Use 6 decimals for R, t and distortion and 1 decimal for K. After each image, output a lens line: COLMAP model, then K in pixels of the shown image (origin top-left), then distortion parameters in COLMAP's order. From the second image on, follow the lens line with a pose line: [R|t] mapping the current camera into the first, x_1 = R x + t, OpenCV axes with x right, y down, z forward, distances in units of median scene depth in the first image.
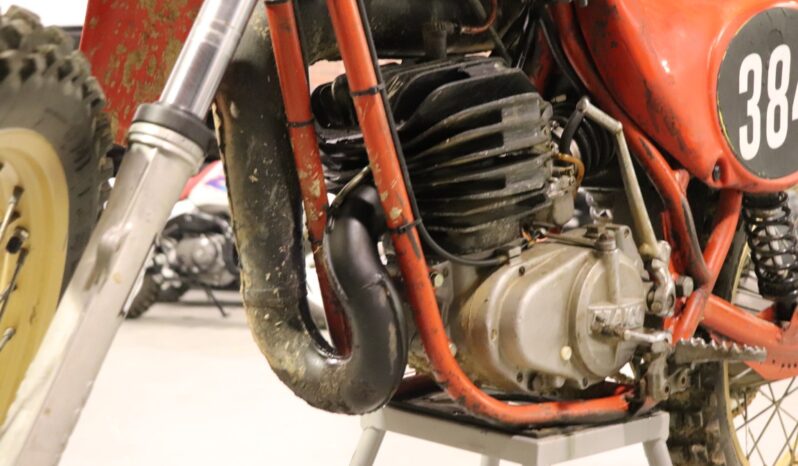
lens RADIAL K [[1281.0, 0, 399.0], [0, 1281.0, 233.0], [0, 0, 1]] dist [0.082408, 0.246008]
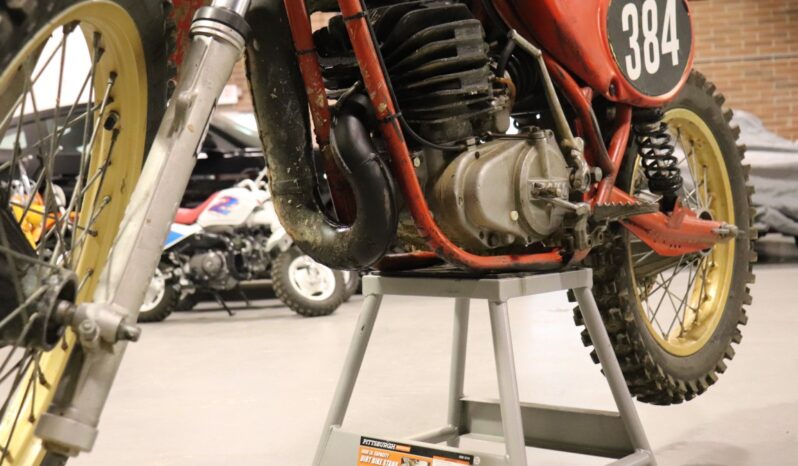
lens RADIAL K [[1027.9, 0, 398.8], [0, 1027.9, 228.3], [0, 0, 1]] dist [-0.011412, 0.042055]
pose [[0.996486, -0.071804, 0.043119, -0.037237], [0.073683, 0.996324, -0.043692, 0.143962], [-0.039823, 0.046715, 0.998114, -0.066447]]
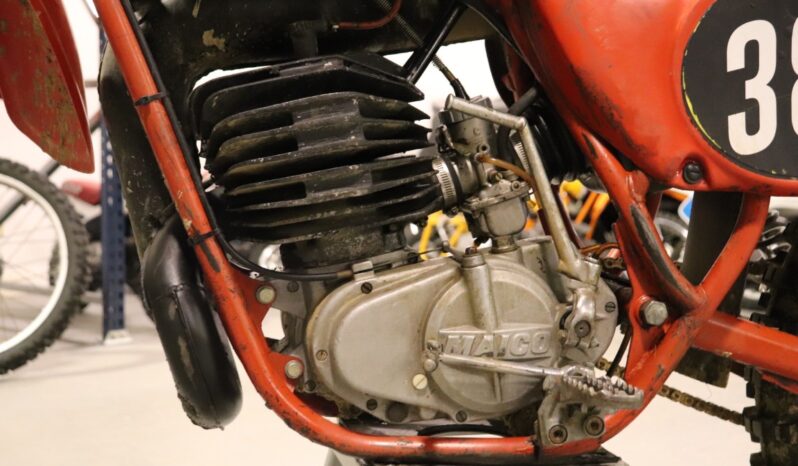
lens RADIAL K [[1281.0, 0, 399.0], [0, 1281.0, 233.0], [0, 0, 1]] dist [0.082408, 0.246008]
pose [[0.820285, 0.005193, -0.571931, 0.619991], [-0.006401, 0.999980, -0.000102, -0.008855], [0.571919, 0.003744, 0.820302, 0.262296]]
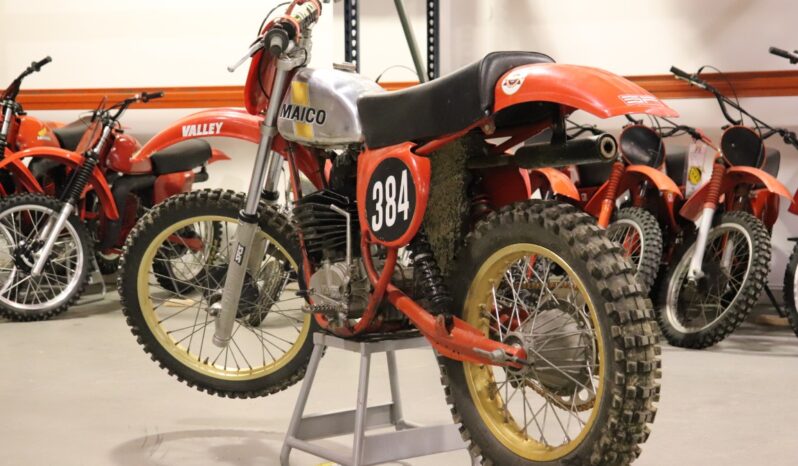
lens RADIAL K [[1368.3, 0, 399.0], [0, 1368.3, 233.0], [0, 0, 1]] dist [0.085887, 0.129562]
pose [[-0.213144, 0.031612, -0.976509, 2.763652], [-0.060583, 0.997125, 0.045503, -0.178966], [0.975141, 0.068858, -0.210616, 1.707669]]
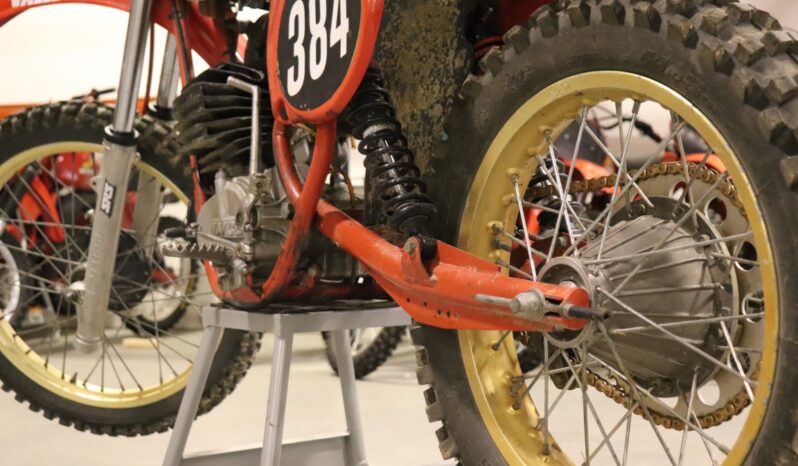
lens RADIAL K [[1281.0, 0, 399.0], [0, 1281.0, 233.0], [0, 0, 1]] dist [0.082408, 0.246008]
pose [[-0.231538, -0.028479, -0.972409, 1.501553], [-0.053116, 0.998450, -0.016595, 0.085086], [0.971375, 0.047808, -0.232692, 1.533278]]
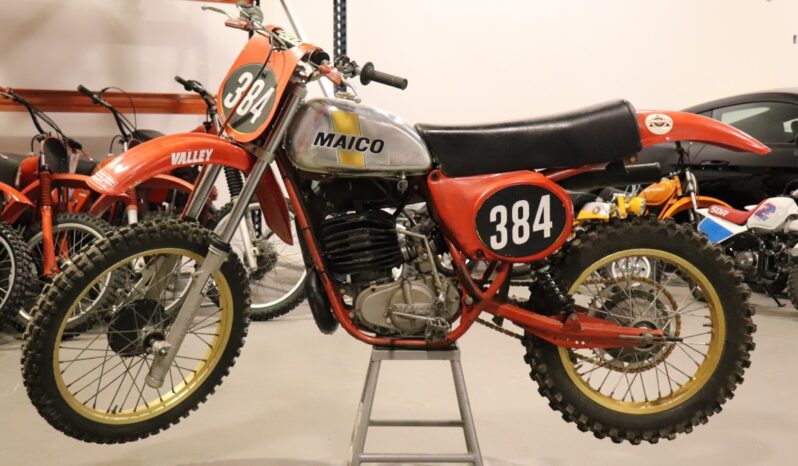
lens RADIAL K [[1108.7, 0, 399.0], [0, 1108.7, 233.0], [0, 0, 1]] dist [0.024273, 0.092341]
pose [[0.688436, 0.032786, -0.724556, 1.847603], [-0.020995, 0.999460, 0.025277, -0.153424], [0.724993, -0.002190, 0.688752, -0.615928]]
